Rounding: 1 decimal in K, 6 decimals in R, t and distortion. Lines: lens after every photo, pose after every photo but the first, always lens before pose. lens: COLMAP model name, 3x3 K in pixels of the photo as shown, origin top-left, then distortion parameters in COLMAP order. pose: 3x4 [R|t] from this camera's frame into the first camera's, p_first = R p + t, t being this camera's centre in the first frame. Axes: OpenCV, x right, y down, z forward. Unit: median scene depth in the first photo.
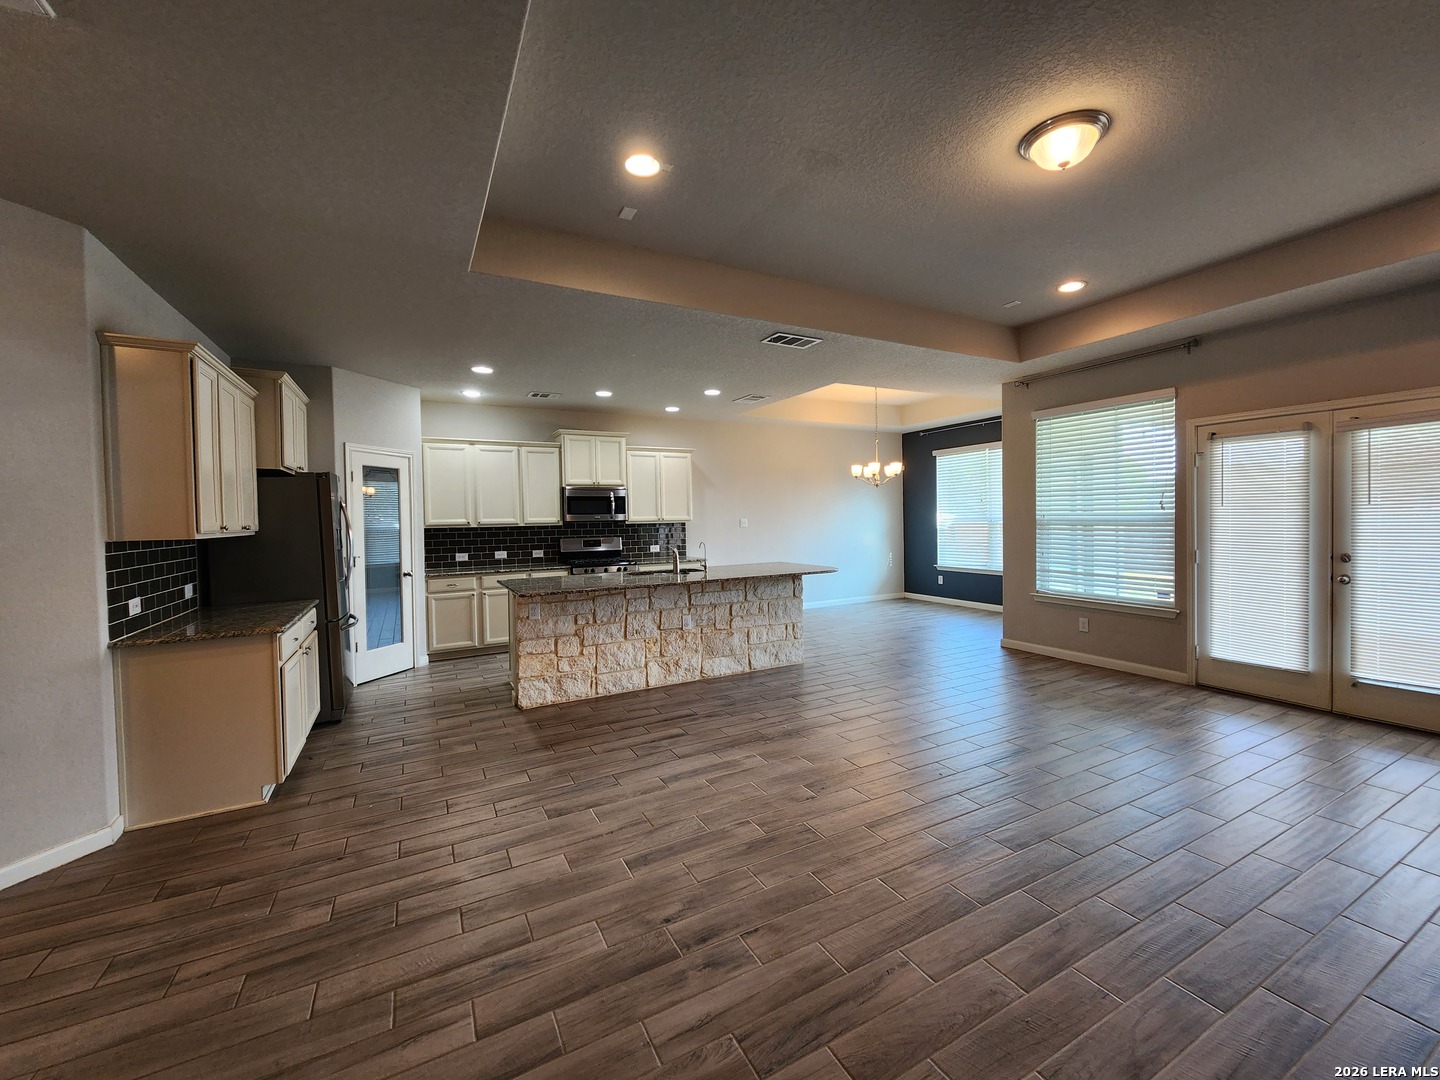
lens RADIAL K [[585.2, 0, 729.0], [0, 585.2, 531.8], [0, 0, 1]] dist [0.003298, -0.003022]
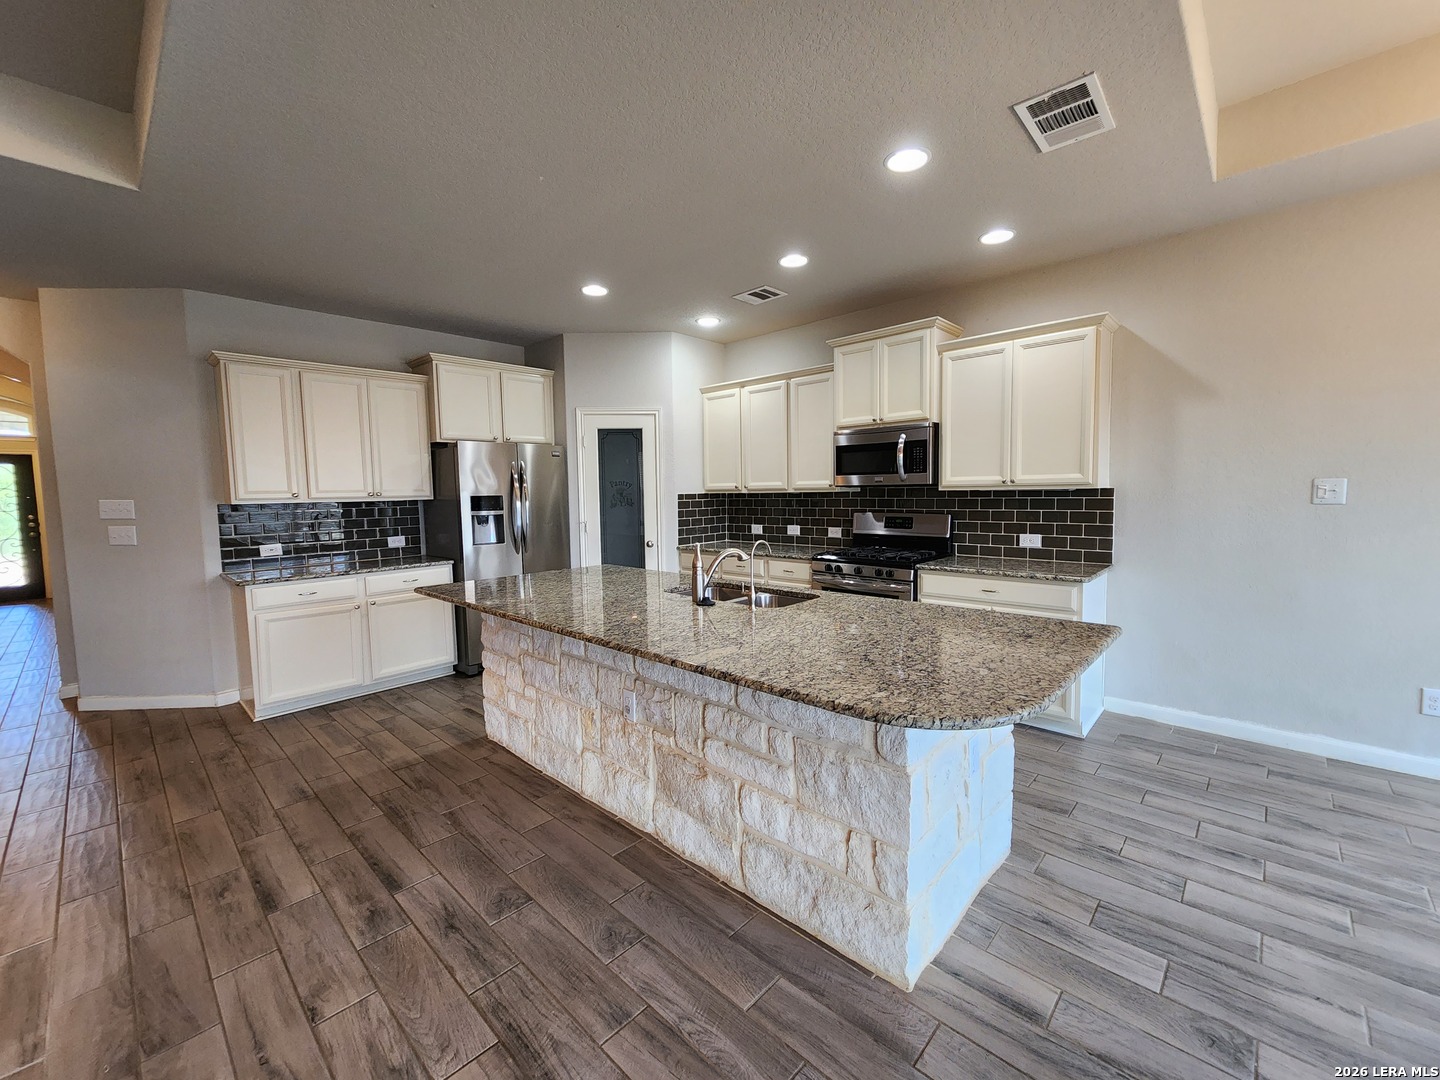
lens RADIAL K [[585.2, 0, 734.5], [0, 585.2, 533.0], [0, 0, 1]] dist [0.003298, -0.003022]
pose [[0.328342, 0.084283, -0.940791, 0.415599], [-0.010596, 0.996277, 0.085555, -0.028843], [0.944499, -0.018122, 0.328013, 0.977042]]
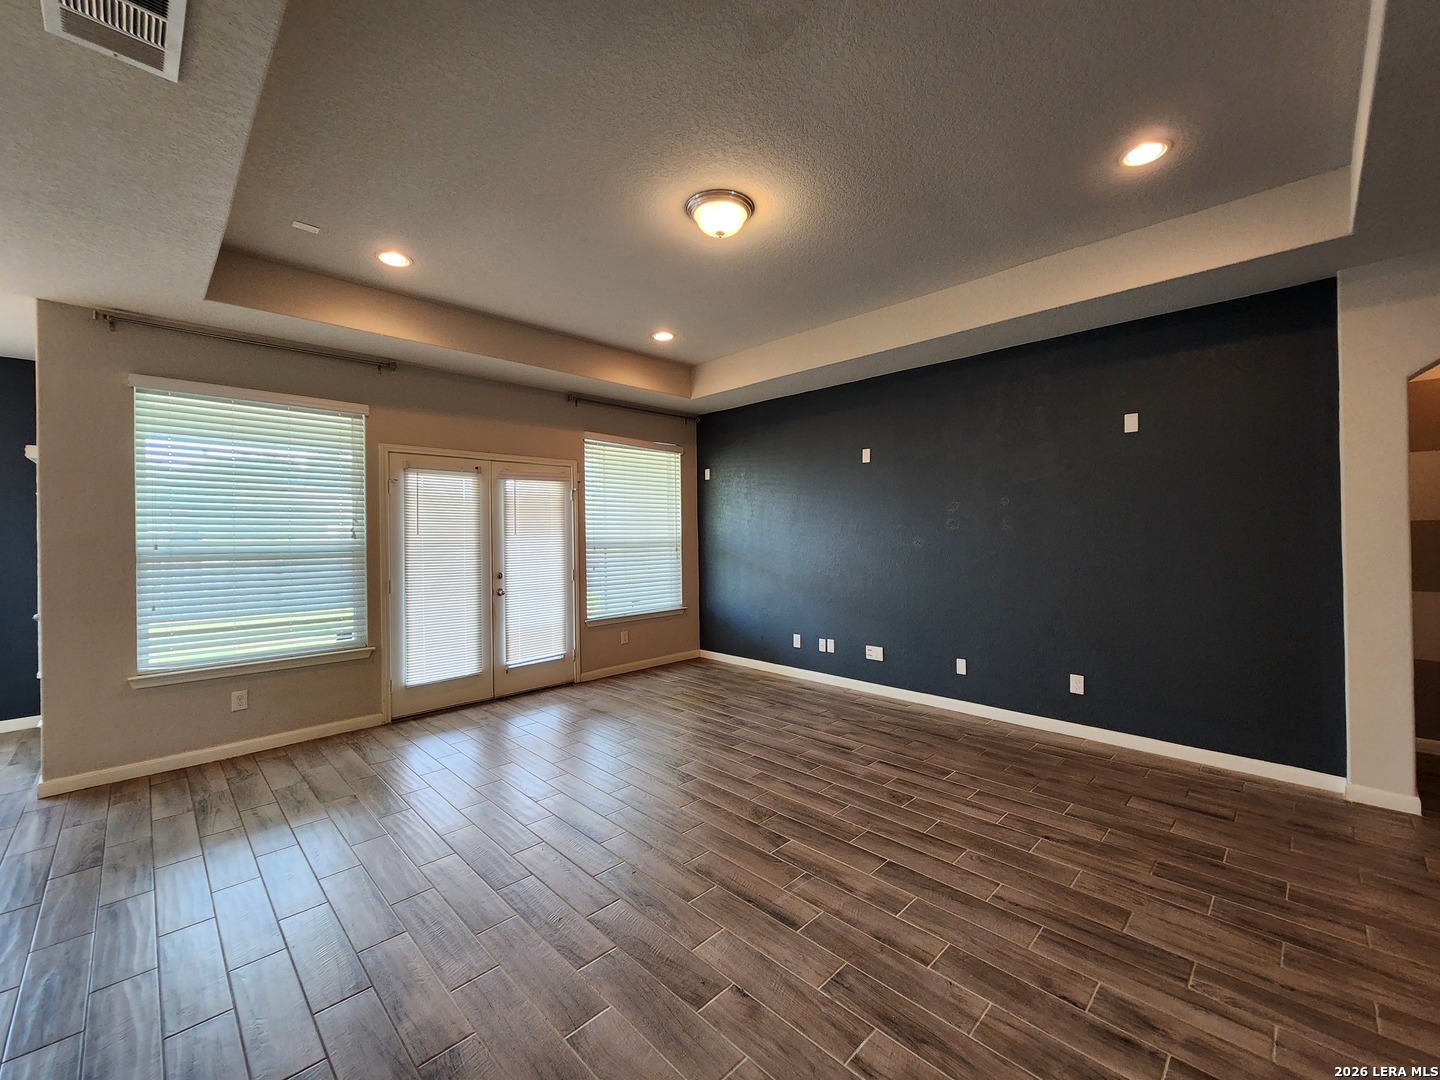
lens RADIAL K [[585.2, 0, 734.5], [0, 585.2, 532.8], [0, 0, 1]] dist [0.003298, -0.003022]
pose [[-0.292901, 0.019884, 0.955936, -0.280469], [0.039143, 0.999195, -0.008790, -0.015290], [-0.955341, 0.034844, -0.293443, 0.715775]]
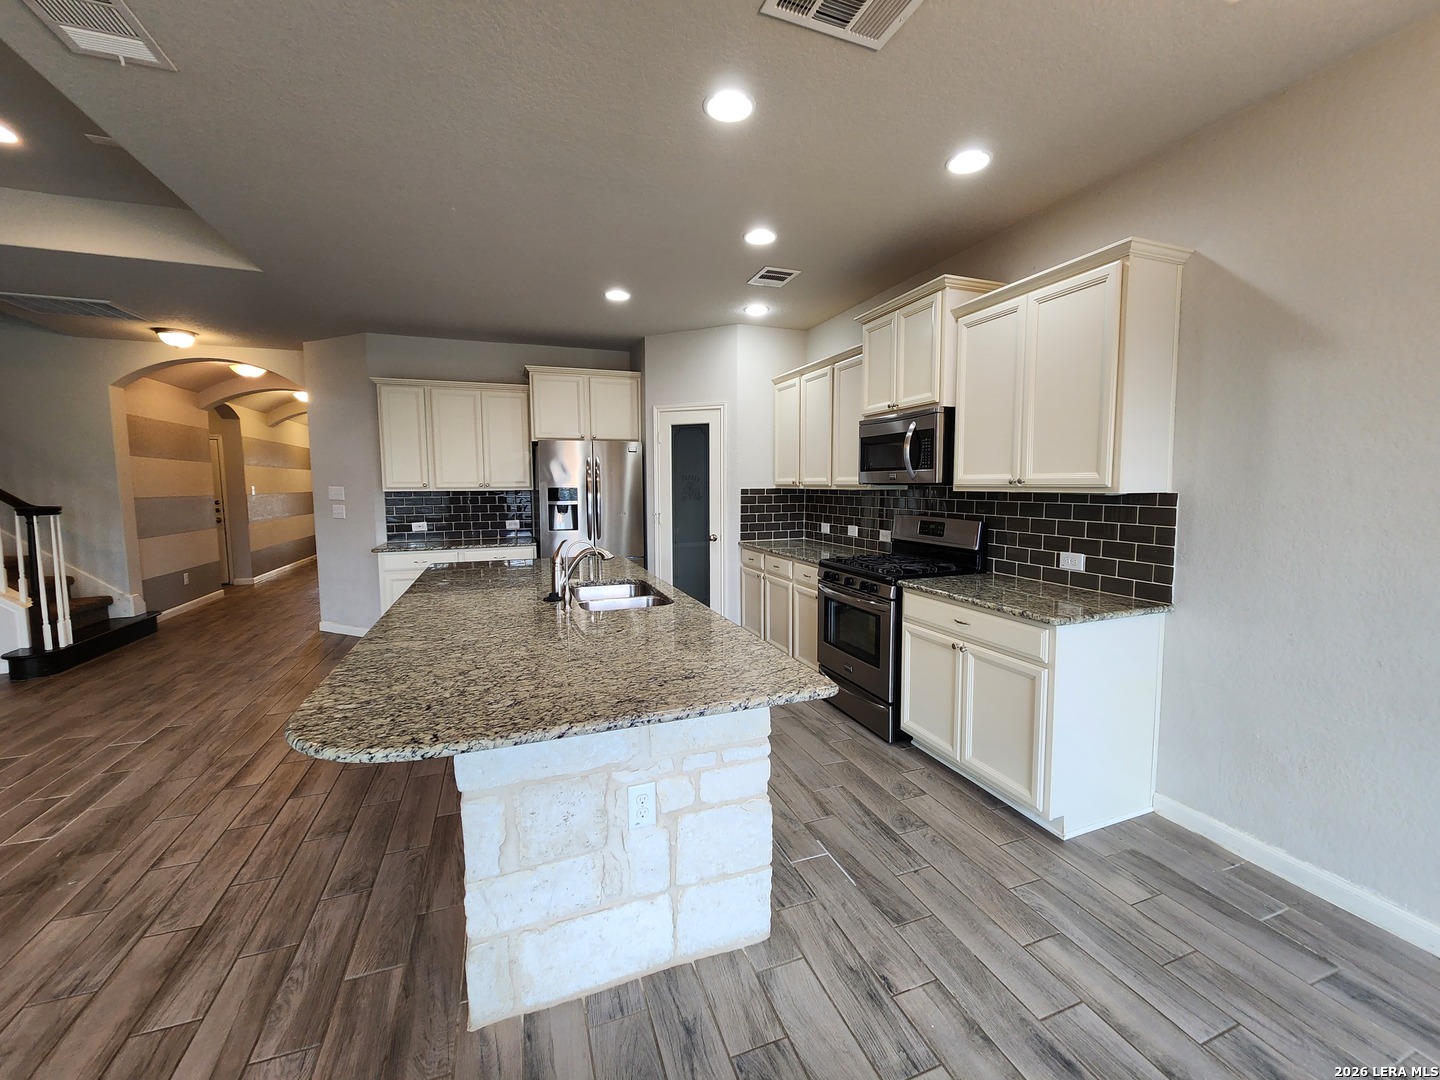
lens RADIAL K [[585.2, 0, 733.5], [0, 585.2, 531.0], [0, 0, 1]] dist [0.003298, -0.003022]
pose [[-0.123629, 0.101458, -0.987128, 0.420627], [-0.015607, 0.994438, 0.104163, -0.041391], [0.992206, 0.028284, -0.121358, 1.352851]]
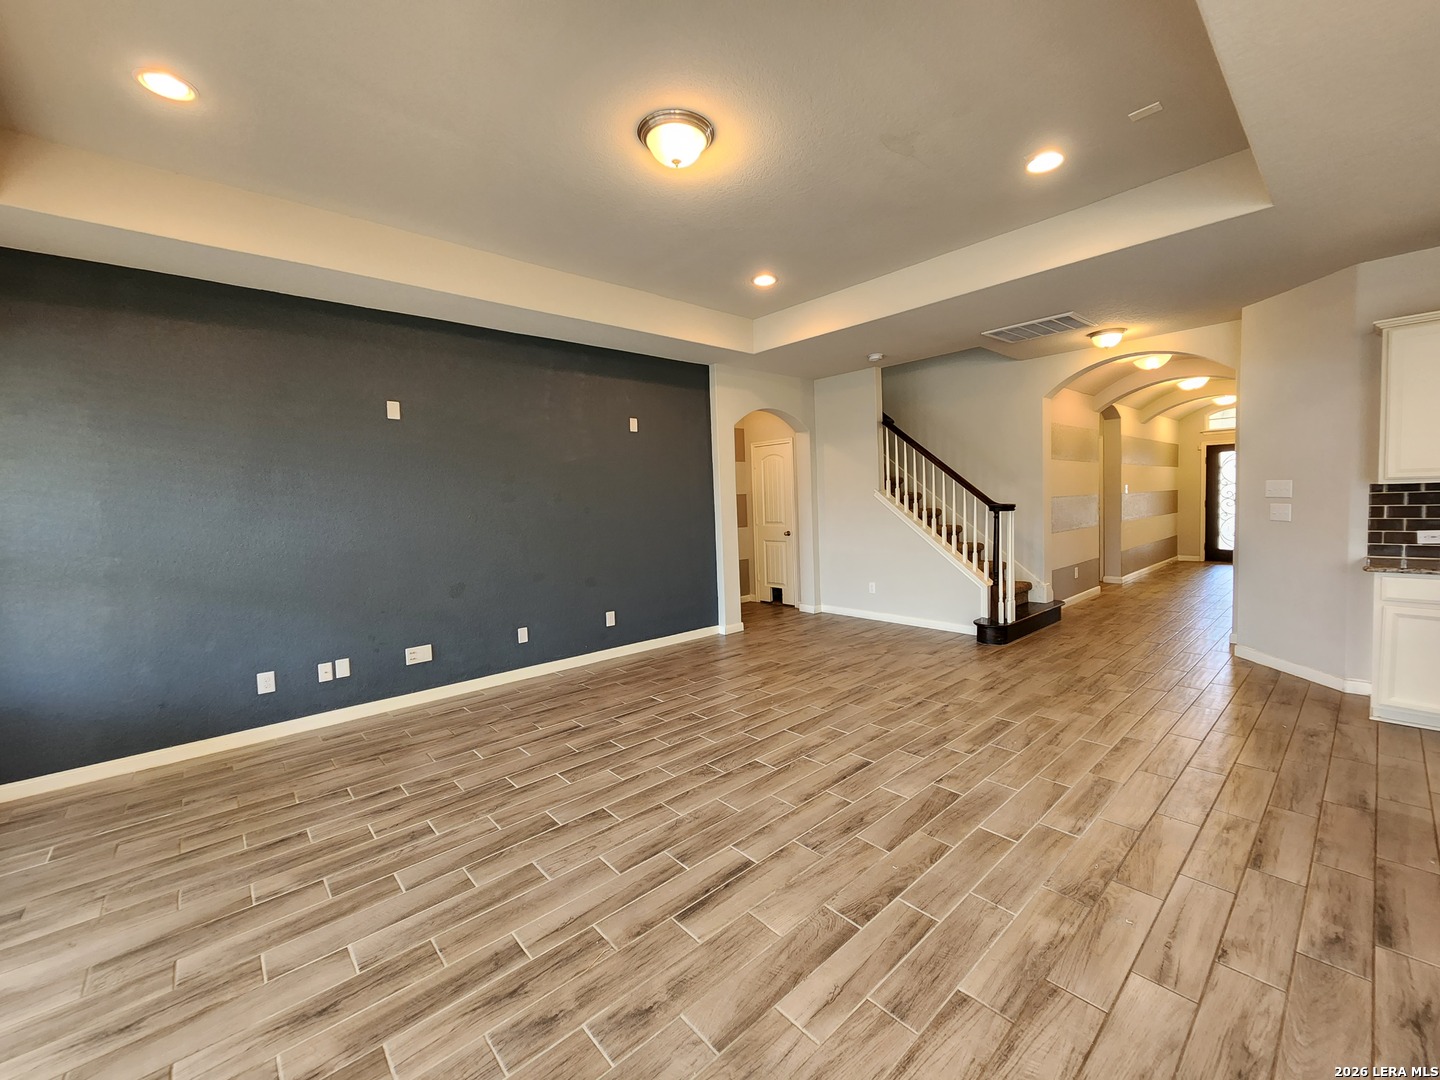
lens RADIAL K [[585.2, 0, 730.0], [0, 585.2, 529.9], [0, 0, 1]] dist [0.003298, -0.003022]
pose [[-0.969900, 0.063600, -0.235050, 0.412351], [0.045761, 0.995696, 0.080589, -0.031274], [0.239163, 0.067407, -0.968637, 1.115550]]
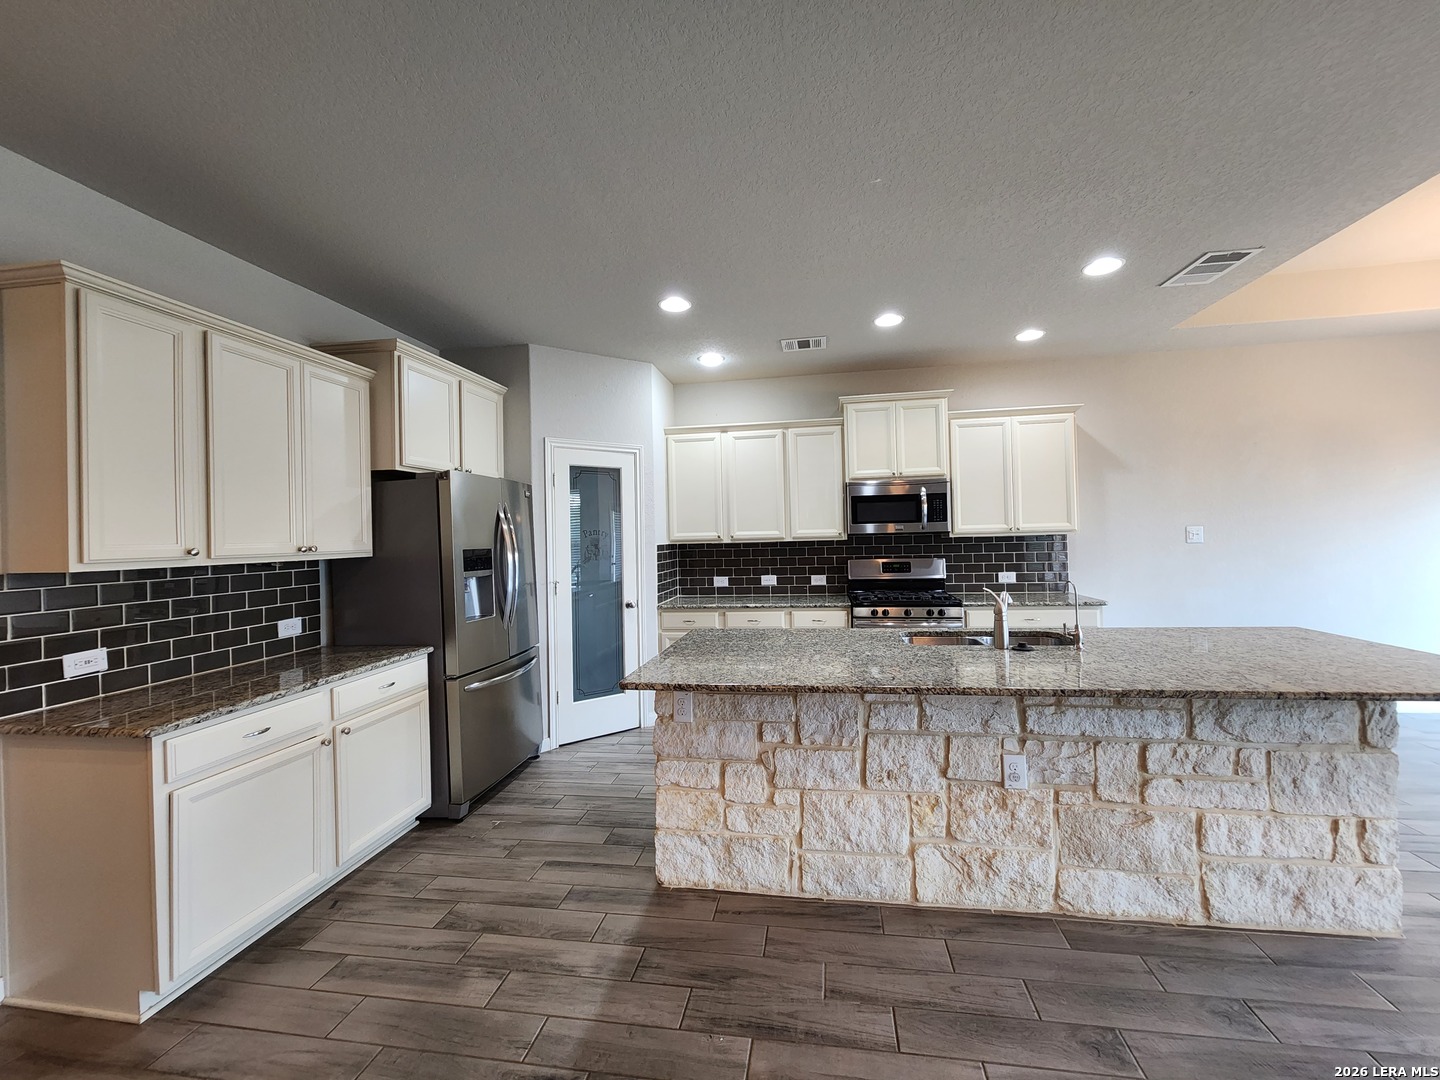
lens RADIAL K [[585.2, 0, 731.0], [0, 585.2, 530.1], [0, 0, 1]] dist [0.003298, -0.003022]
pose [[0.793081, -0.007607, -0.609069, 0.027056], [-0.003524, 0.999848, -0.017077, -0.015144], [0.609106, 0.015690, 0.792934, 0.558407]]
